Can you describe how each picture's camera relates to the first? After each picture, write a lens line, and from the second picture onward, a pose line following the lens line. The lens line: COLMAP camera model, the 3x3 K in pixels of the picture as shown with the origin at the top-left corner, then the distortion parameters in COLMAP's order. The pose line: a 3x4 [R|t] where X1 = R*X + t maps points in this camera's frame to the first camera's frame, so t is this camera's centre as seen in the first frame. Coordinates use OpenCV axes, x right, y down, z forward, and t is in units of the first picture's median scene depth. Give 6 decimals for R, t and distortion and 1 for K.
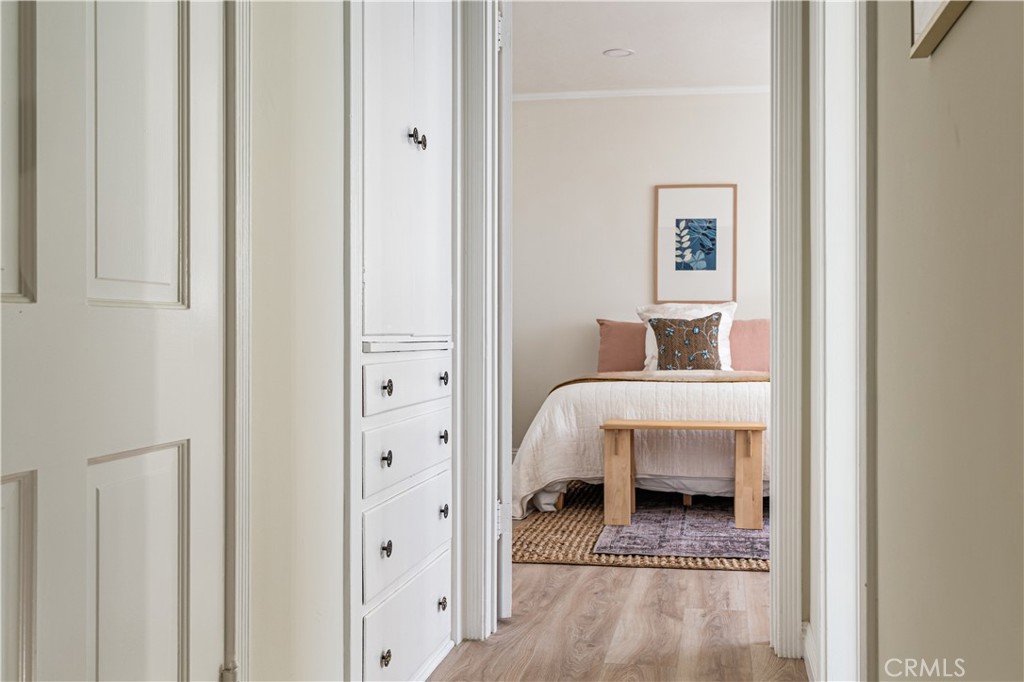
lens RADIAL K [[1056.7, 0, 512.0], [0, 1056.7, 341.0], [0, 0, 1]] dist [-0.027366, -0.008423]
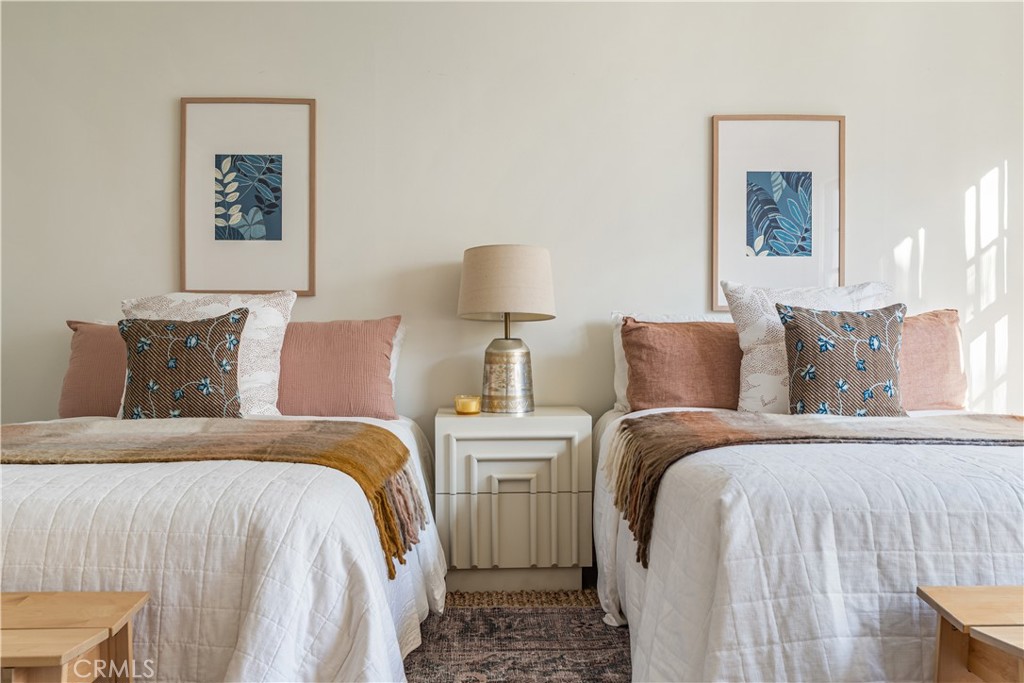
lens RADIAL K [[889.1, 0, 496.1], [0, 889.1, 342.3], [0, 0, 1]] dist [0.057678, -0.152321]
pose [[0.980241, -0.003788, 0.197772, 0.212471], [0.003192, 0.999989, 0.003333, -0.009674], [-0.197783, -0.002636, 0.980242, 0.471276]]
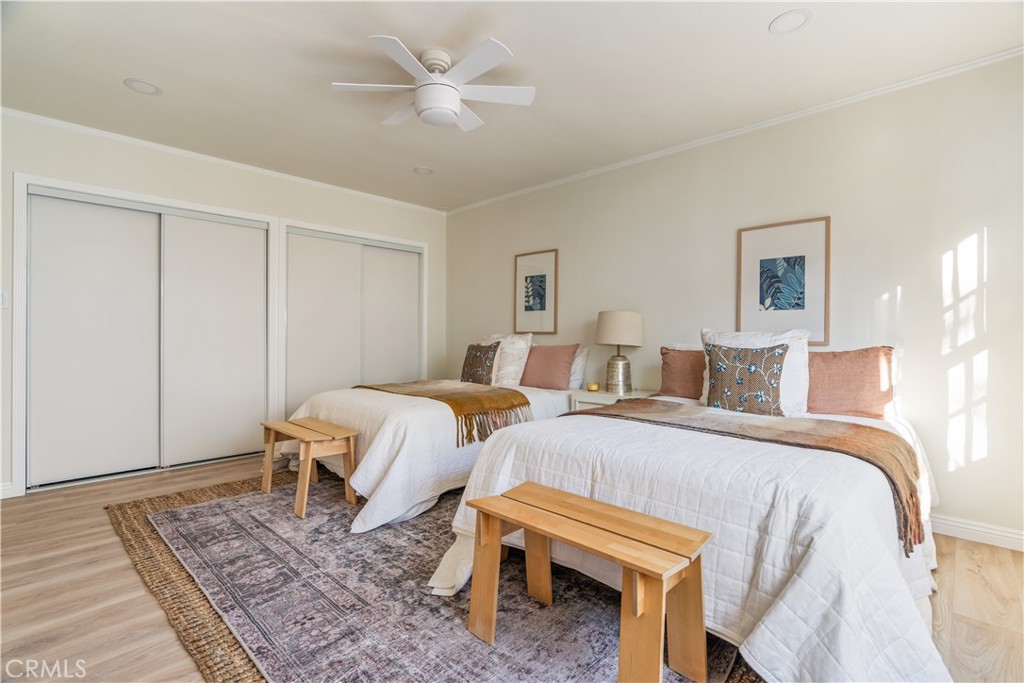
lens RADIAL K [[470.8, 0, 512.0], [0, 470.8, 341.5], [0, 0, 1]] dist [-0.001539, -0.000035]
pose [[0.837382, 0.010260, -0.546522, 0.504037], [-0.009265, 0.999947, 0.004575, -0.027559], [0.546540, 0.001232, 0.837432, 0.441324]]
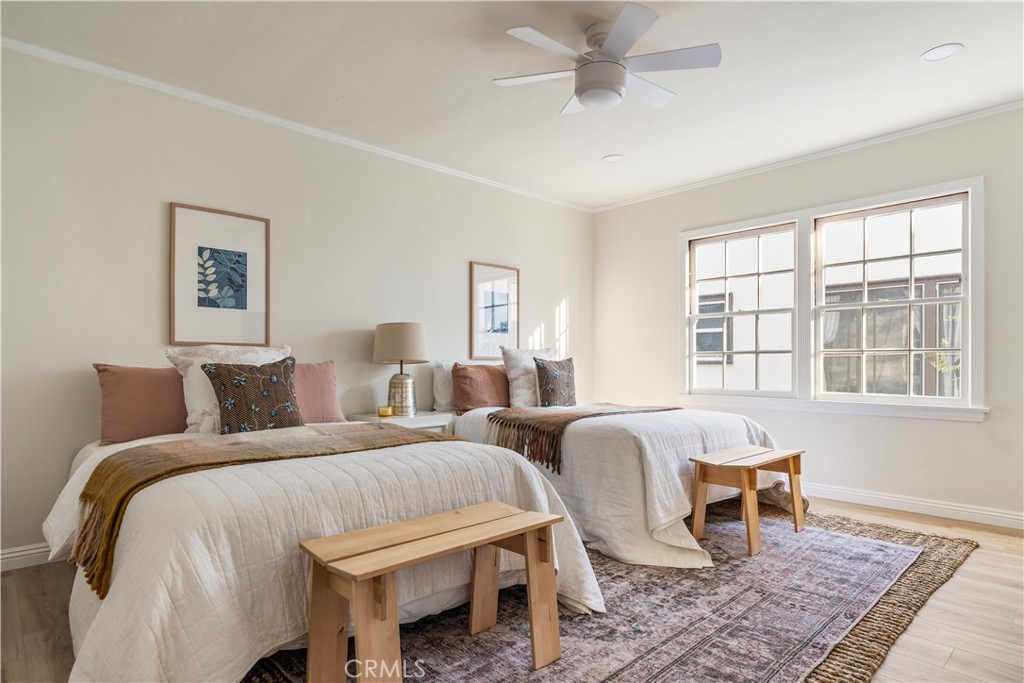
lens RADIAL K [[567.4, 0, 510.6], [0, 567.4, 367.2], [0, 0, 1]] dist [-0.001927, 0.000315]
pose [[0.585153, -0.004042, 0.810912, -0.069529], [0.007844, 0.999969, -0.000676, -0.015663], [-0.810885, 0.006756, 0.585167, 0.530906]]
